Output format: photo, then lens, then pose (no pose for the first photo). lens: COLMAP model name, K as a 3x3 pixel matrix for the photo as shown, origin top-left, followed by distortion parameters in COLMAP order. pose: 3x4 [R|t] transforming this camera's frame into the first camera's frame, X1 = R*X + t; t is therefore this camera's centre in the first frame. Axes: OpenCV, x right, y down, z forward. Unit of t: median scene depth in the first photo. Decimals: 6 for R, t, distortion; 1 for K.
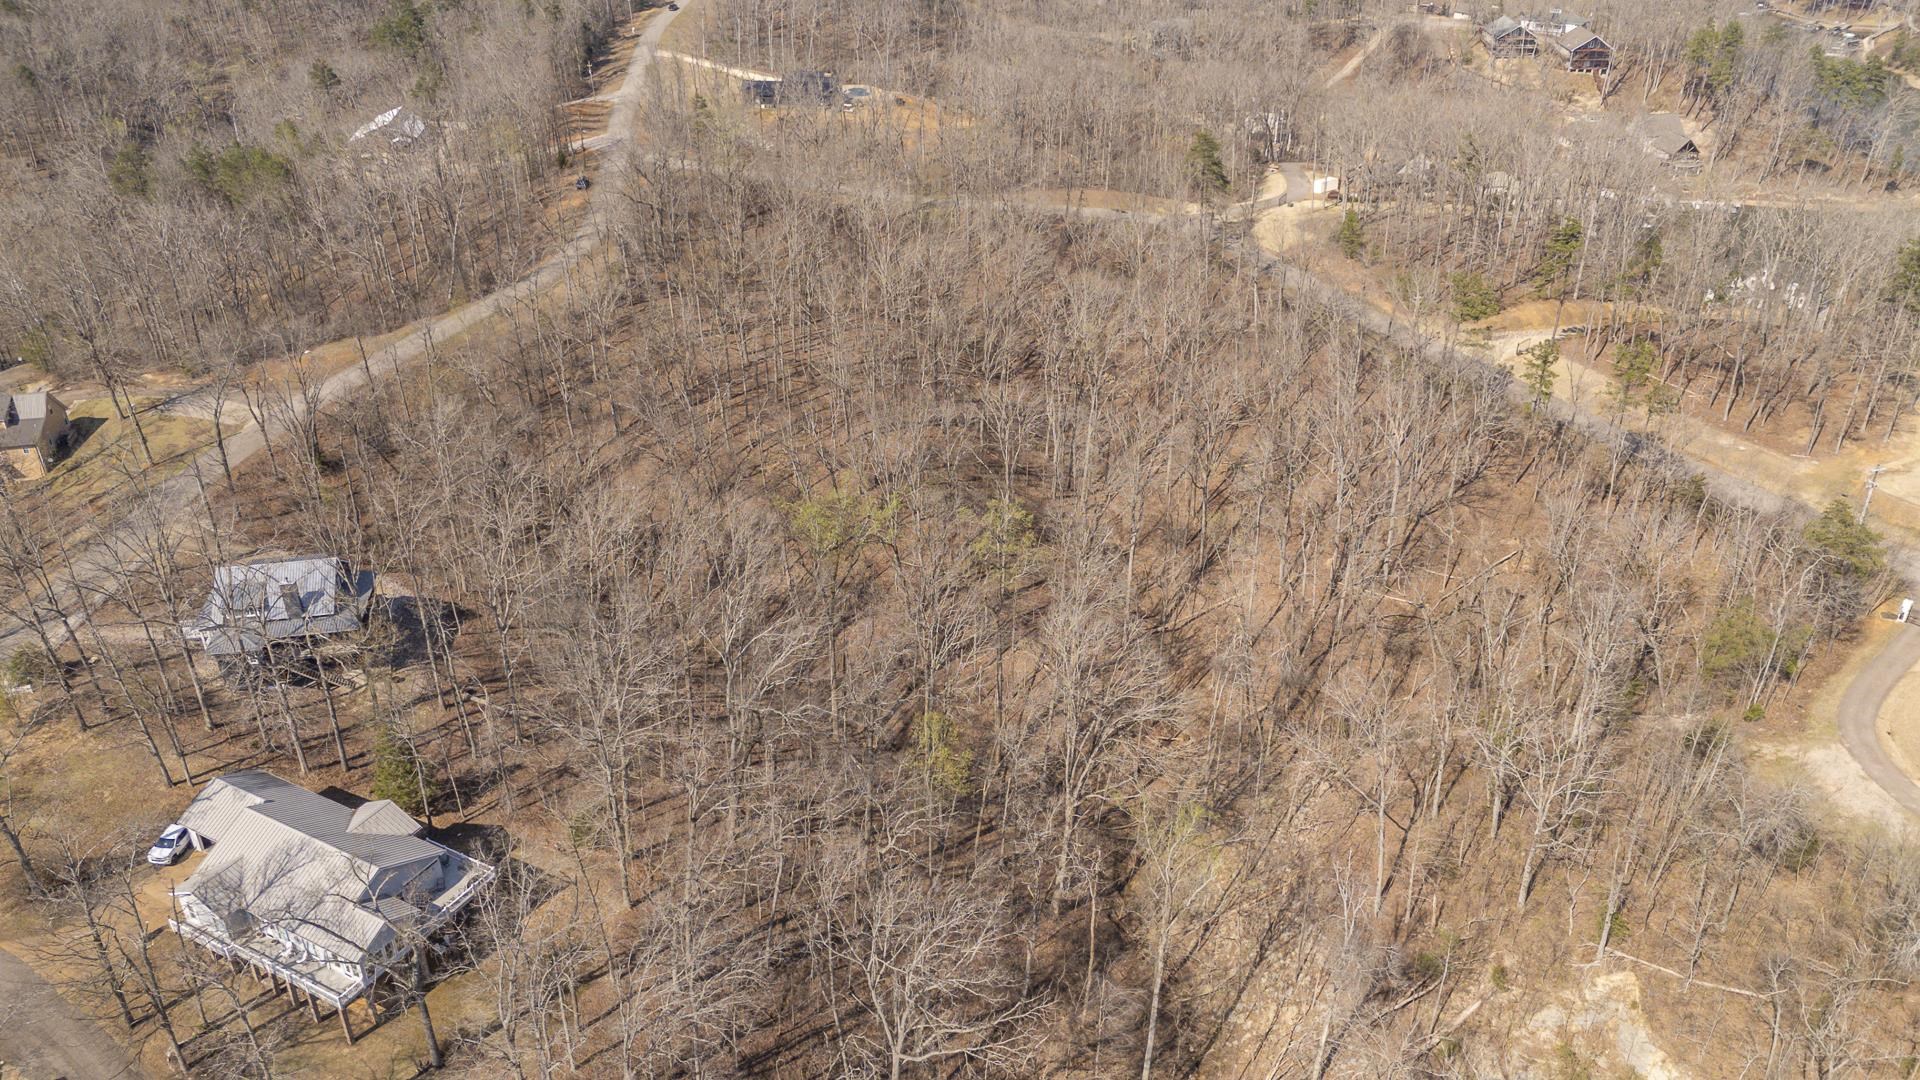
lens RADIAL K [[1405.8, 0, 966.2], [0, 1405.8, 536.1], [0, 0, 1]] dist [0.078167, -0.078710]
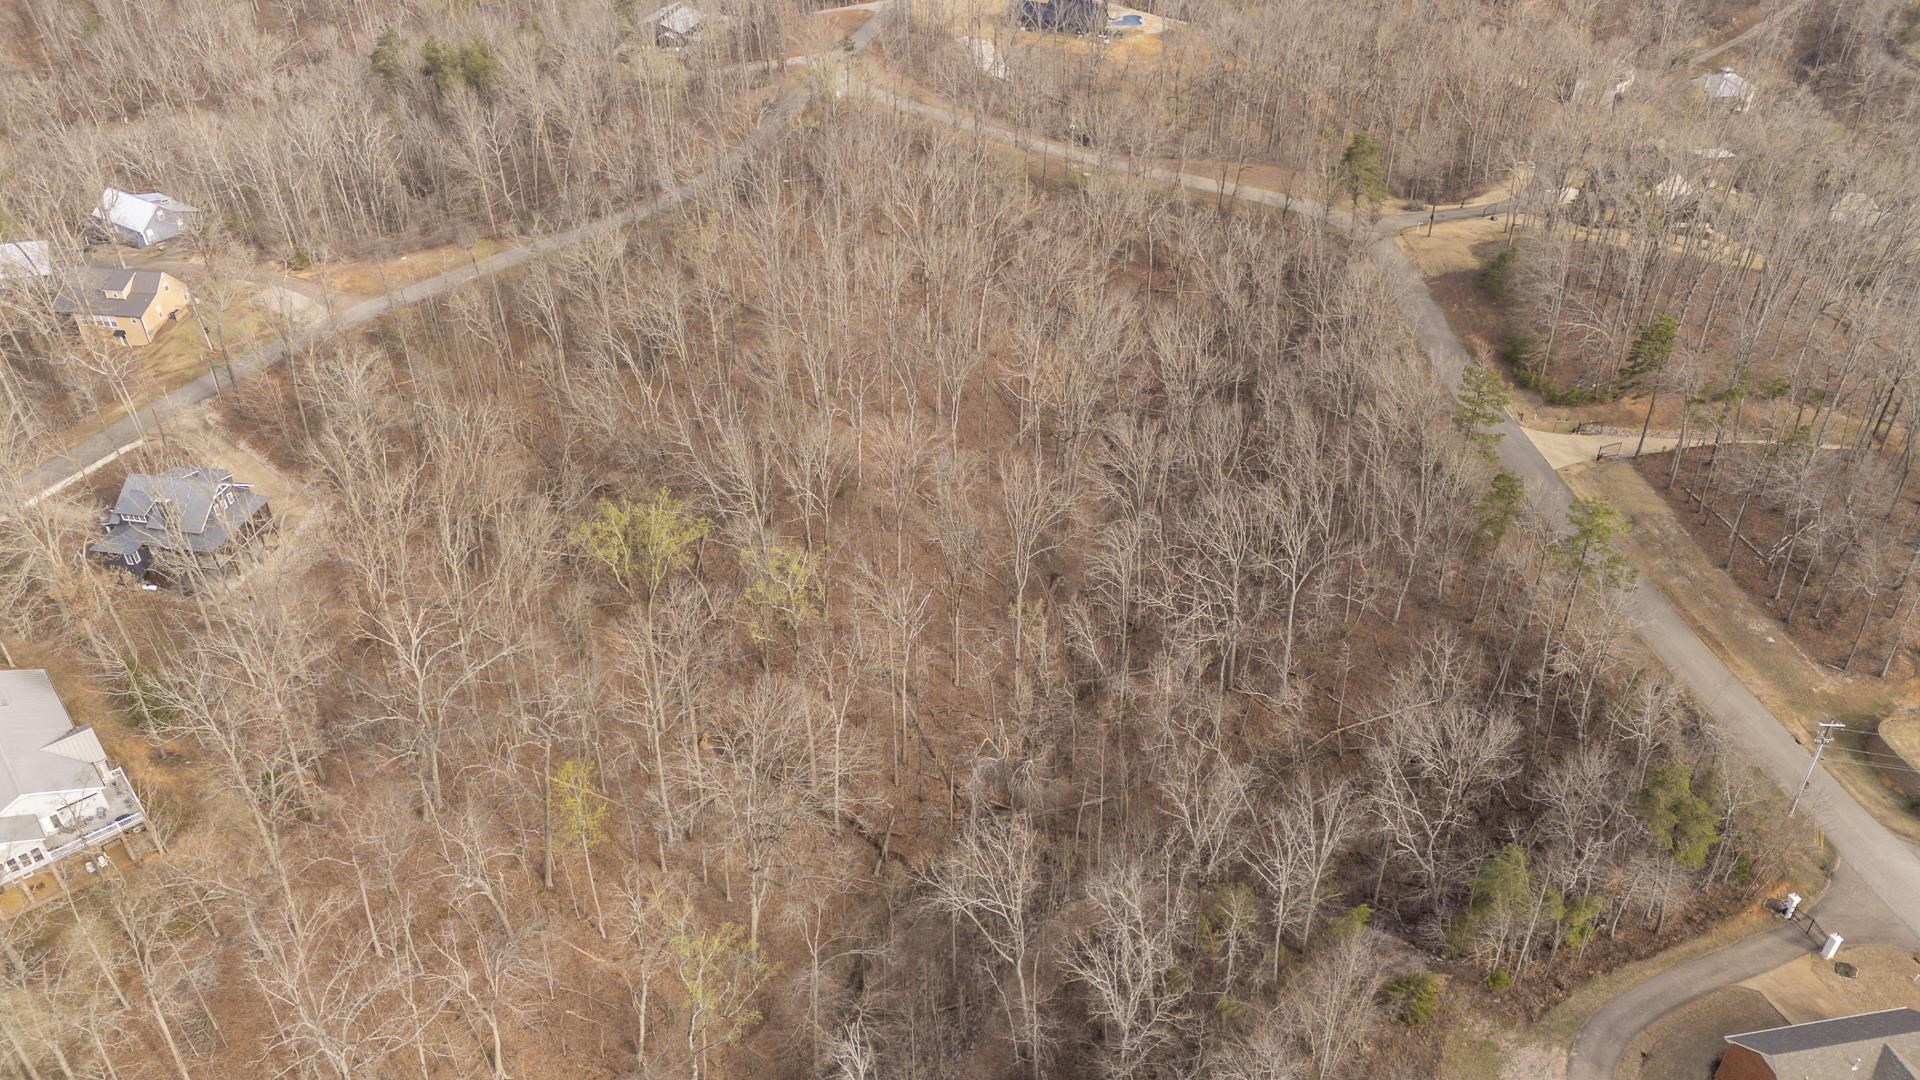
lens RADIAL K [[1405.8, 0, 966.2], [0, 1405.8, 536.1], [0, 0, 1]] dist [0.078167, -0.078710]
pose [[0.934603, 0.196947, -0.296190, 0.289418], [-0.170356, 0.978845, 0.113323, -0.111363], [0.312243, -0.055455, 0.948383, 0.072896]]
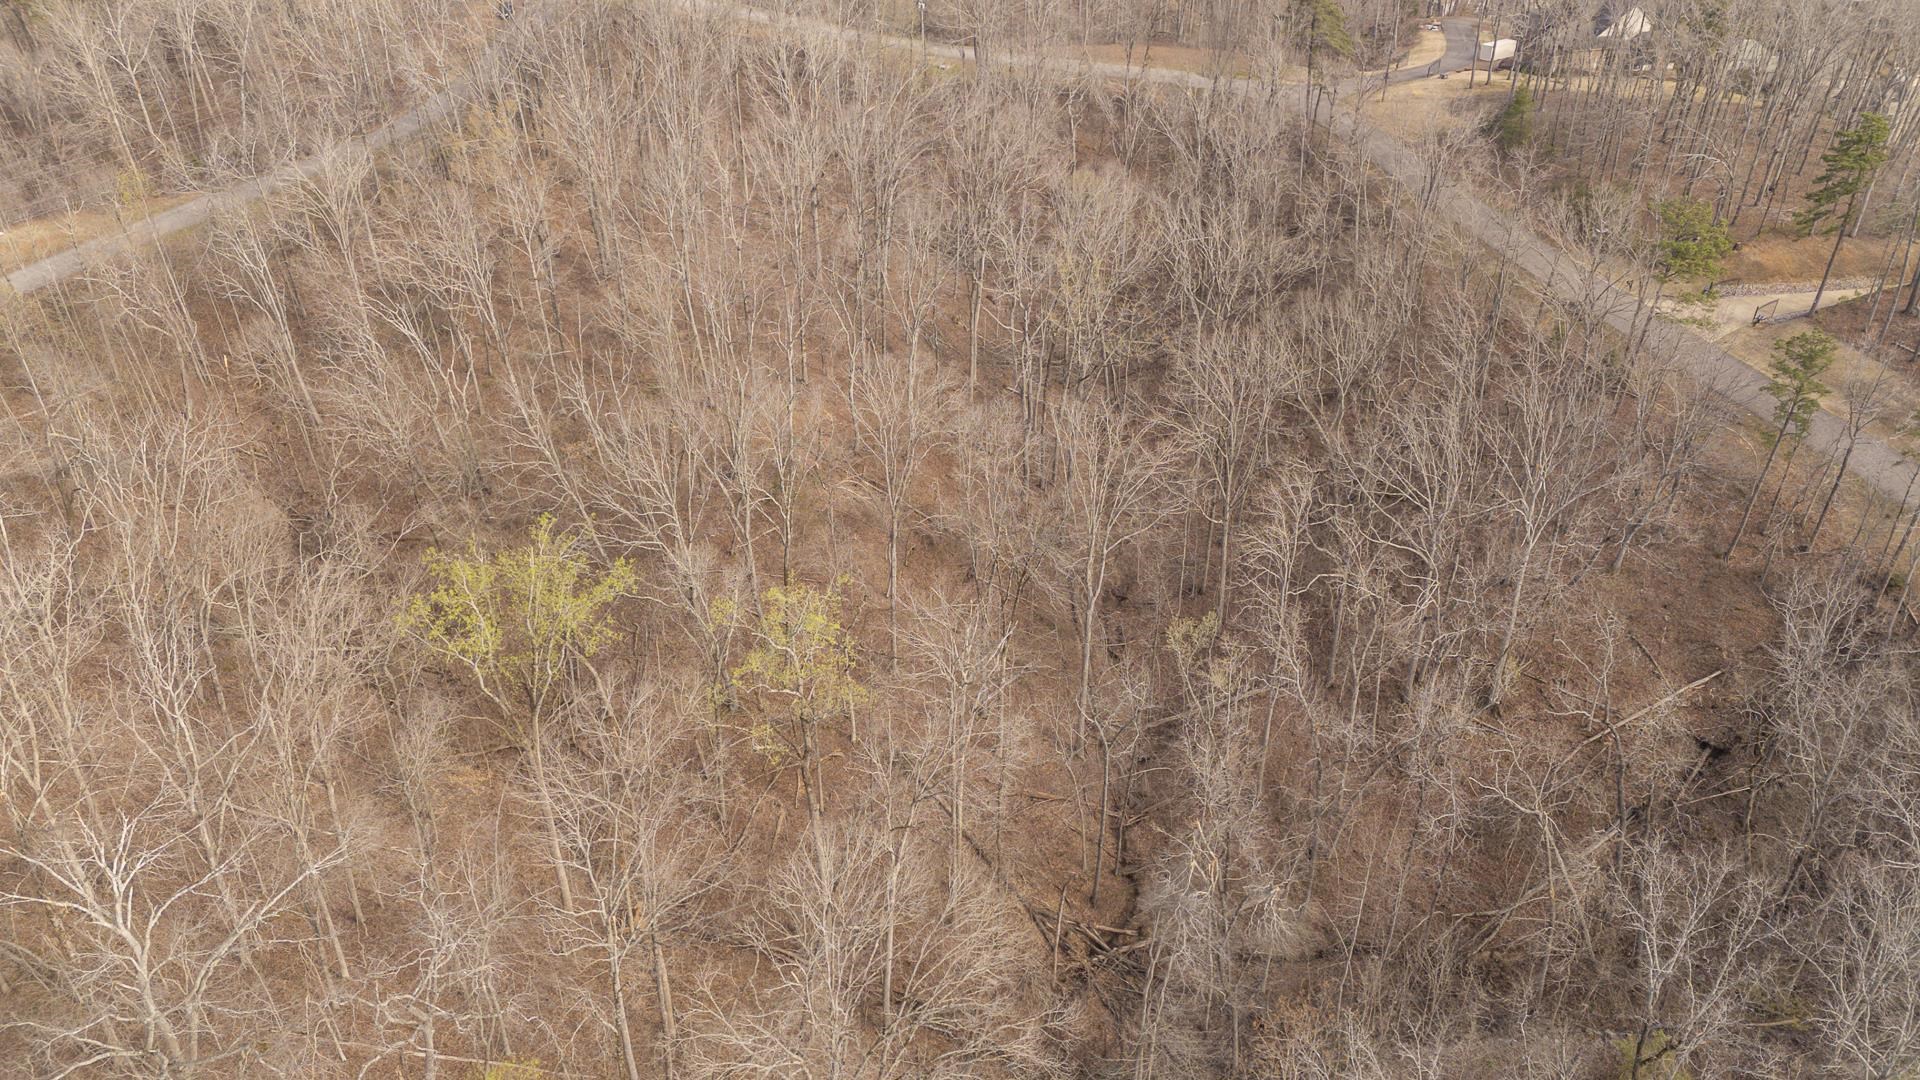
lens RADIAL K [[1405.8, 0, 966.2], [0, 1405.8, 536.1], [0, 0, 1]] dist [0.078167, -0.078710]
pose [[0.991745, 0.065917, -0.109982, 0.106959], [-0.055769, 0.994110, 0.092925, -0.069927], [0.115460, -0.086025, 0.989580, 0.296822]]
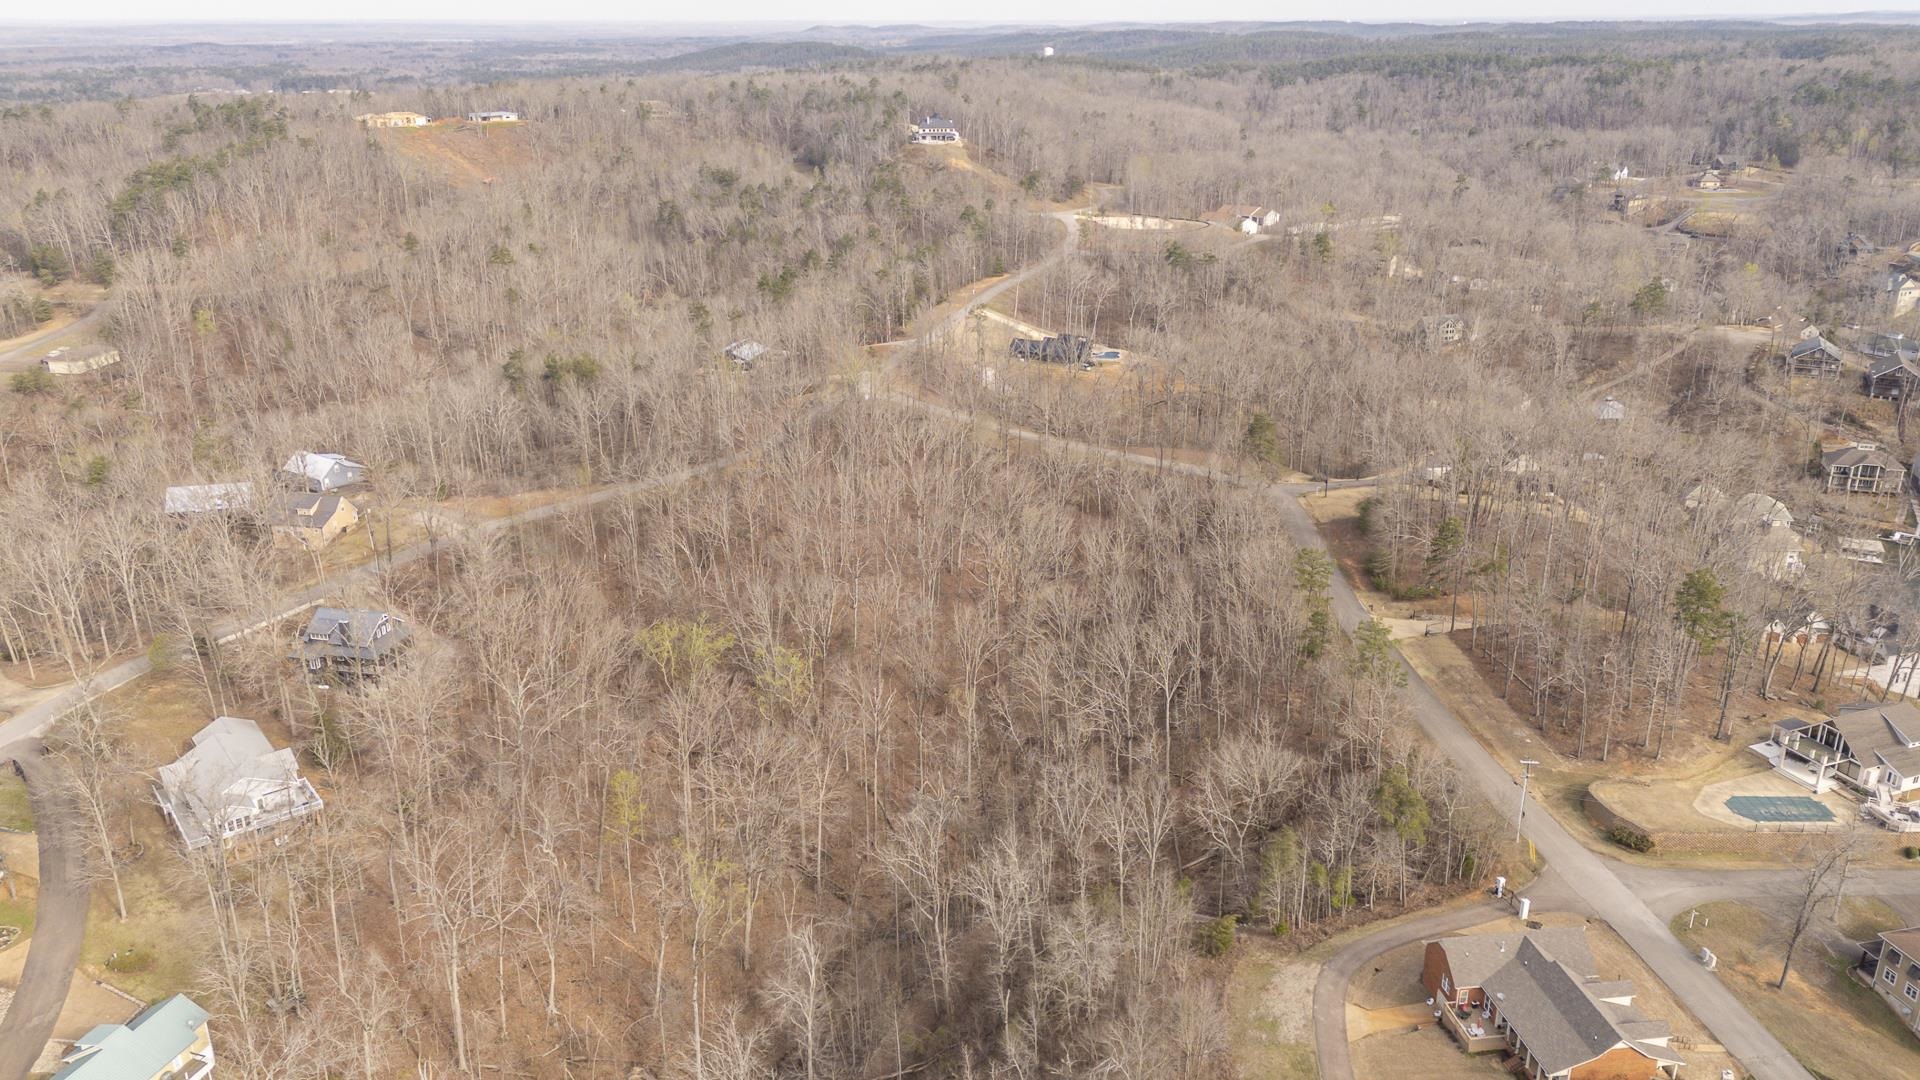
lens RADIAL K [[1405.8, 0, 966.2], [0, 1405.8, 536.1], [0, 0, 1]] dist [0.078167, -0.078710]
pose [[0.919308, 0.127790, -0.372213, 0.448383], [-0.188438, 0.973274, -0.131261, 0.008571], [0.345491, 0.190809, 0.918819, -0.134404]]
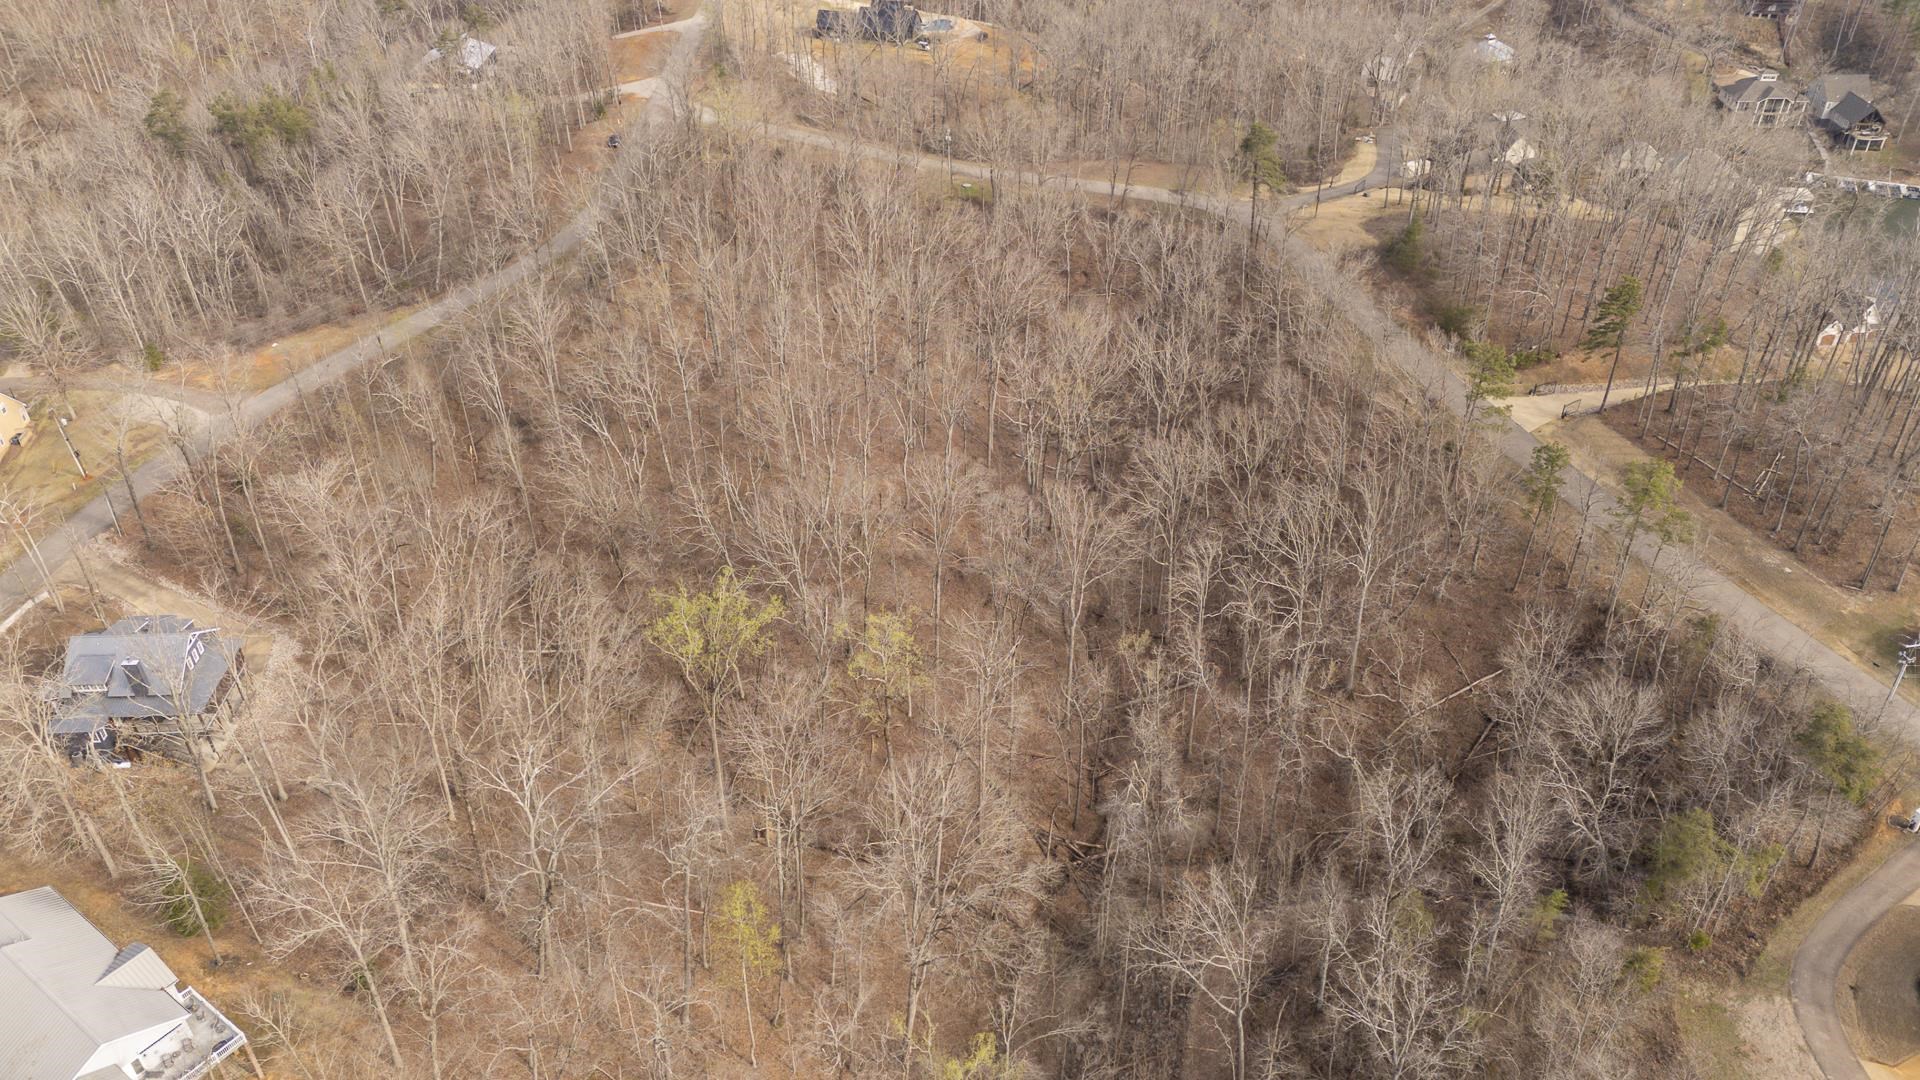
lens RADIAL K [[1405.8, 0, 966.2], [0, 1405.8, 536.1], [0, 0, 1]] dist [0.078167, -0.078710]
pose [[0.991002, 0.069292, -0.114515, 0.122846], [-0.058899, 0.994036, 0.091777, -0.110226], [0.120192, -0.084207, 0.989173, 0.068984]]
